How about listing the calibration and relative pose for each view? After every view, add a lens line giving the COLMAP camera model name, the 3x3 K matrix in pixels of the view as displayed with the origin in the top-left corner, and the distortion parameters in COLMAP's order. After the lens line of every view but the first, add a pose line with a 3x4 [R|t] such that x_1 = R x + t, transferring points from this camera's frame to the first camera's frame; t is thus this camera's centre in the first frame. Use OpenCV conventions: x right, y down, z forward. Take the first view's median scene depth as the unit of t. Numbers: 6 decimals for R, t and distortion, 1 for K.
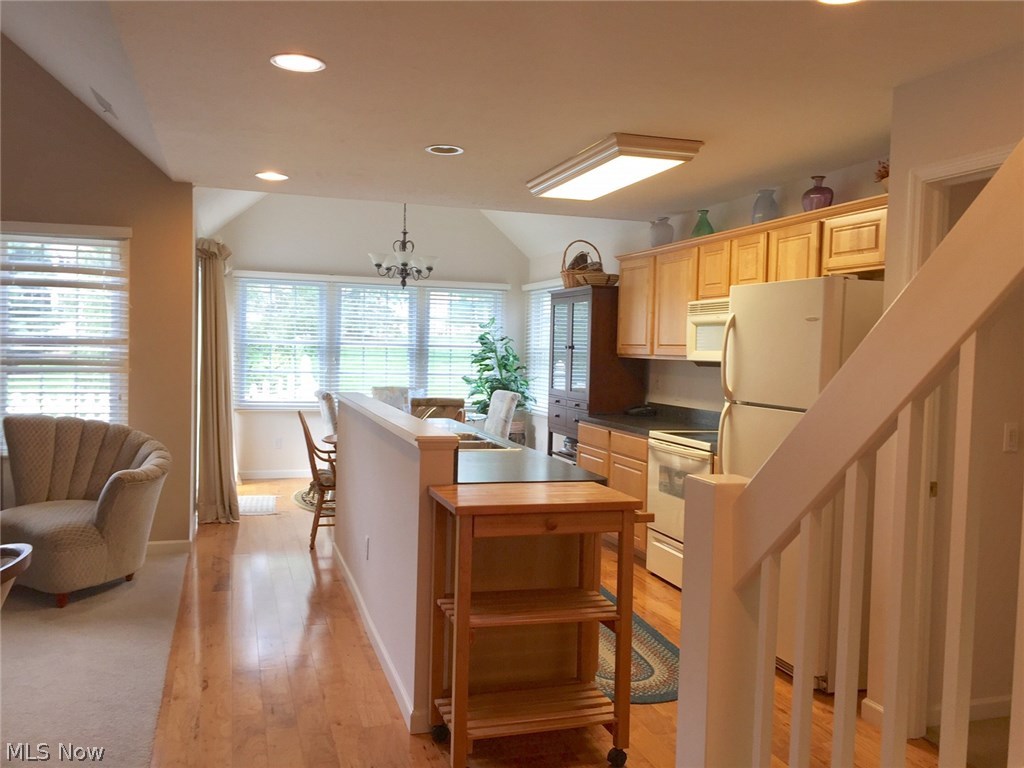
lens RADIAL K [[868.6, 0, 514.6], [0, 868.6, 386.0], [0, 0, 1]] dist [0.086932, -0.113314]
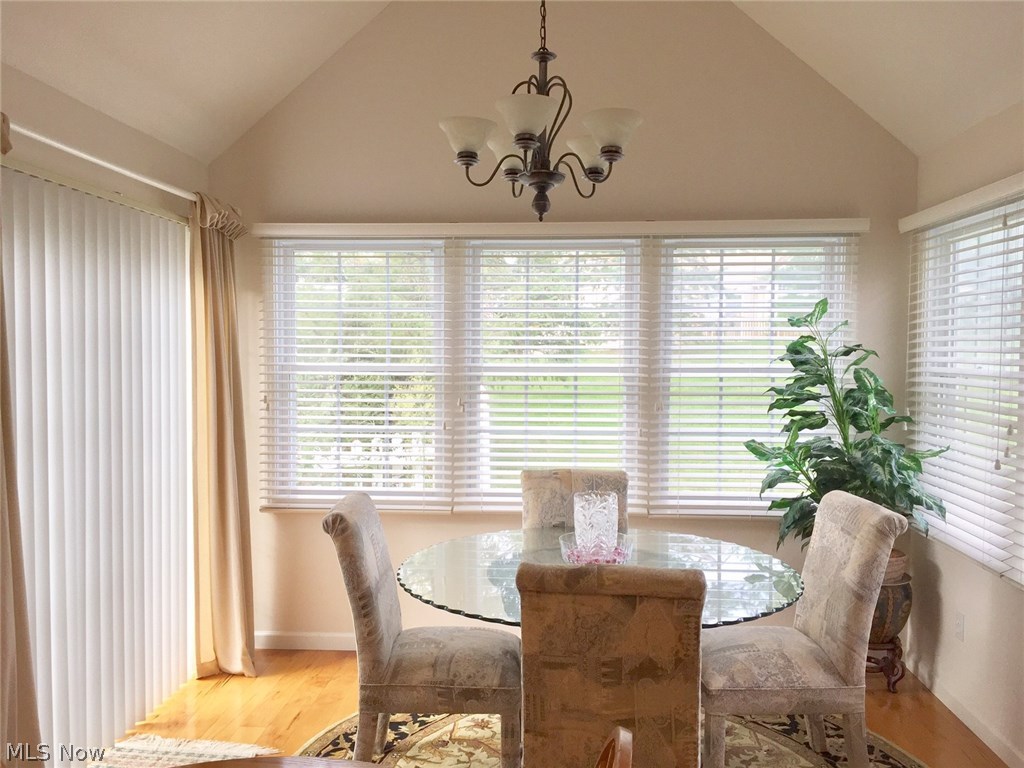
lens RADIAL K [[868.6, 0, 514.6], [0, 868.6, 386.0], [0, 0, 1]] dist [0.086932, -0.113314]
pose [[0.929105, -0.006209, -0.369763, -0.007325], [0.003505, 0.999962, -0.007985, -0.036258], [0.369799, 0.006122, 0.929092, 0.580407]]
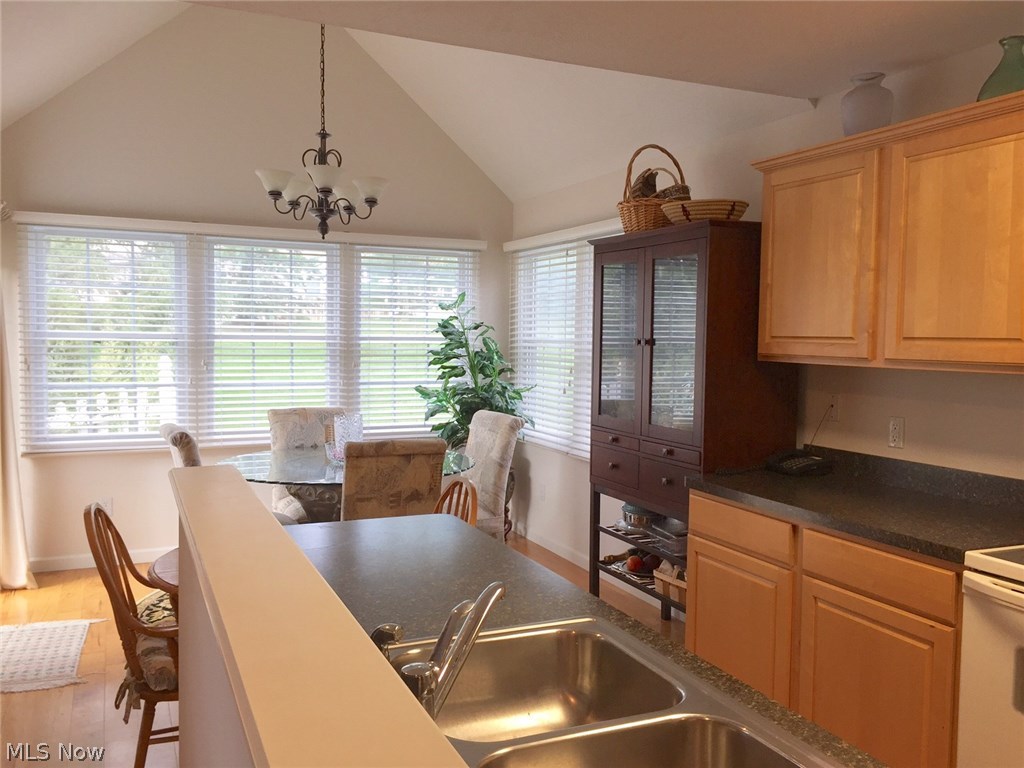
lens RADIAL K [[868.6, 0, 514.6], [0, 868.6, 386.0], [0, 0, 1]] dist [0.086932, -0.113314]
pose [[0.993716, -0.019044, 0.110297, -0.060604], [0.017005, 0.999667, 0.019399, -0.023075], [-0.110630, -0.017401, 0.993709, 0.376368]]
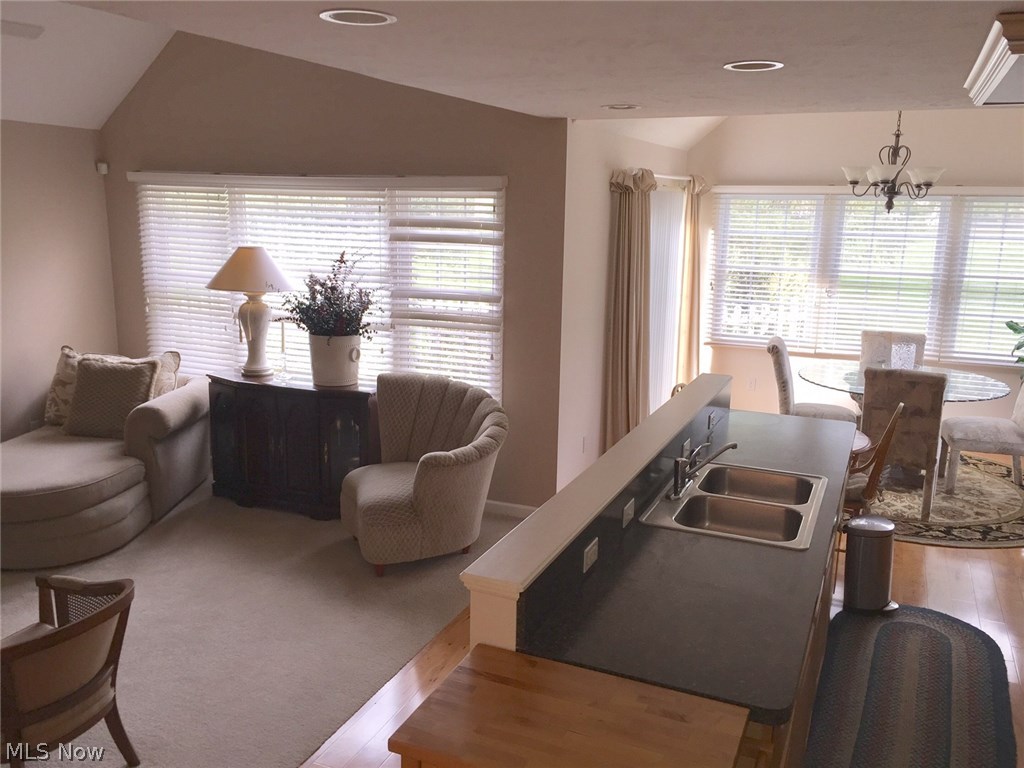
lens RADIAL K [[868.6, 0, 514.6], [0, 868.6, 386.0], [0, 0, 1]] dist [0.086932, -0.113314]
pose [[0.750806, 0.124208, -0.648739, 0.119208], [-0.024746, 0.986760, 0.160287, -0.067802], [0.660059, -0.104291, 0.743939, 0.187023]]
